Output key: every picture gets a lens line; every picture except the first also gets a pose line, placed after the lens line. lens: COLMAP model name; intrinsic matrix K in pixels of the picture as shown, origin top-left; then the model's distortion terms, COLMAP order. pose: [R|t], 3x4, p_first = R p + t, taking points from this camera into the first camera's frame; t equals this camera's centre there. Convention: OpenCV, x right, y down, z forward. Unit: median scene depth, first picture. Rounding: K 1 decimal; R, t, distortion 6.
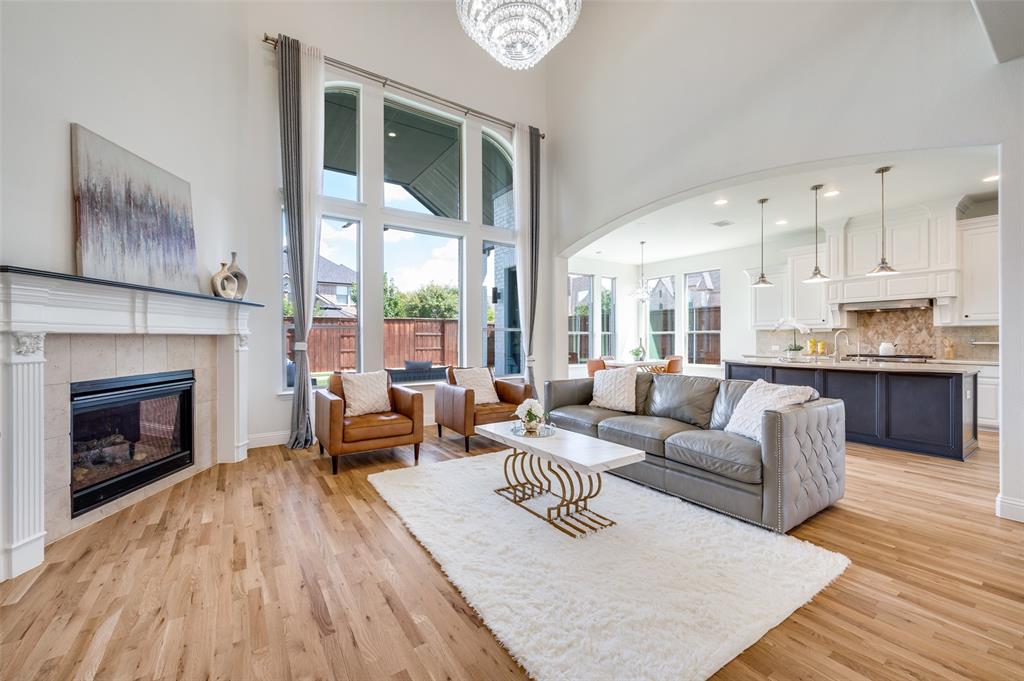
lens RADIAL K [[432.1, 0, 510.9], [0, 432.1, 339.5], [0, 0, 1]] dist [0.000037, 0.000277]
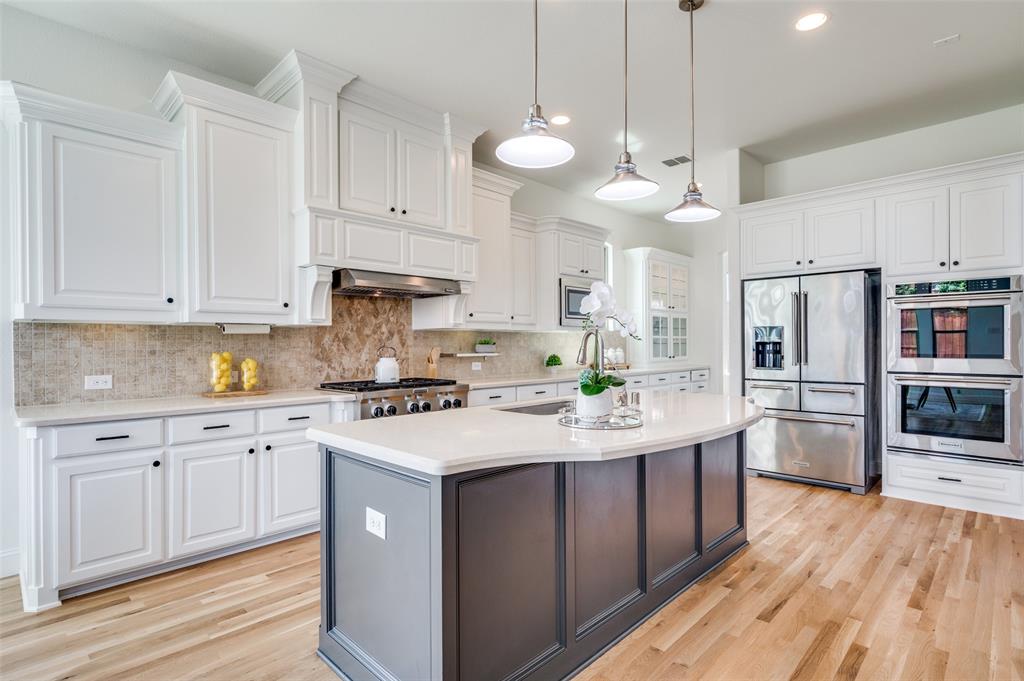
lens RADIAL K [[510.1, 0, 512.0], [0, 510.1, 340.5], [0, 0, 1]] dist [-0.001537, -0.000274]
pose [[-0.181046, 0.007561, 0.983446, 0.477276], [0.003700, 0.999969, -0.007007, -0.015995], [-0.983468, 0.002370, -0.181068, 1.857159]]
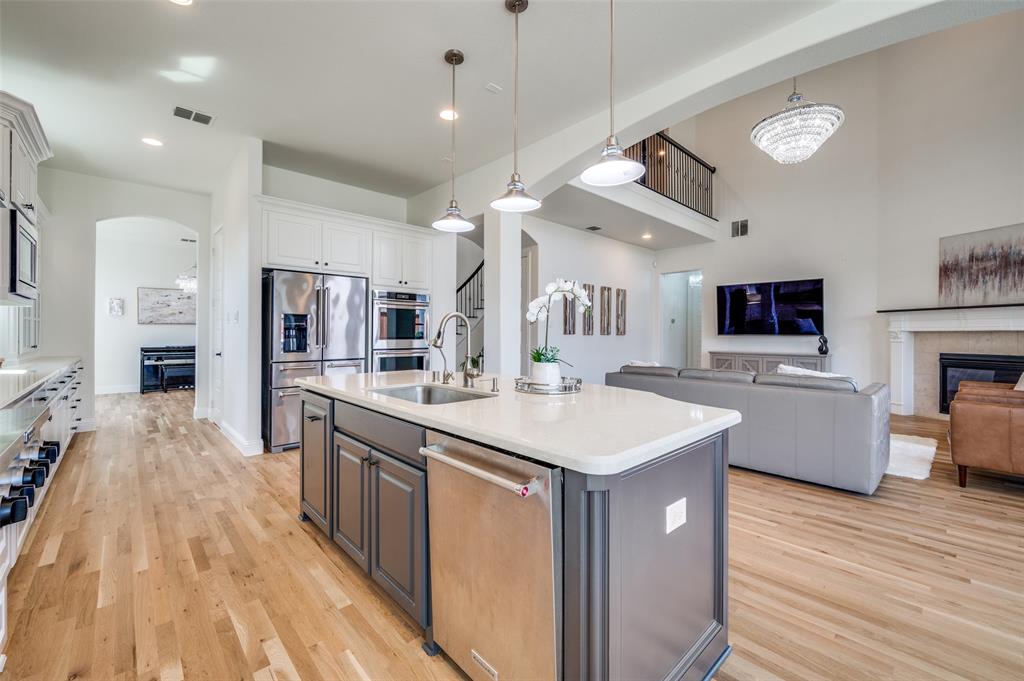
lens RADIAL K [[420.6, 0, 527.3], [0, 420.6, 330.4], [0, 0, 1]] dist [0.000045, 0.000490]
pose [[-0.987619, -0.000951, -0.156870, 1.185804], [-0.000081, 0.999985, -0.005553, -0.005124], [0.156873, -0.005472, -0.987604, 2.283212]]
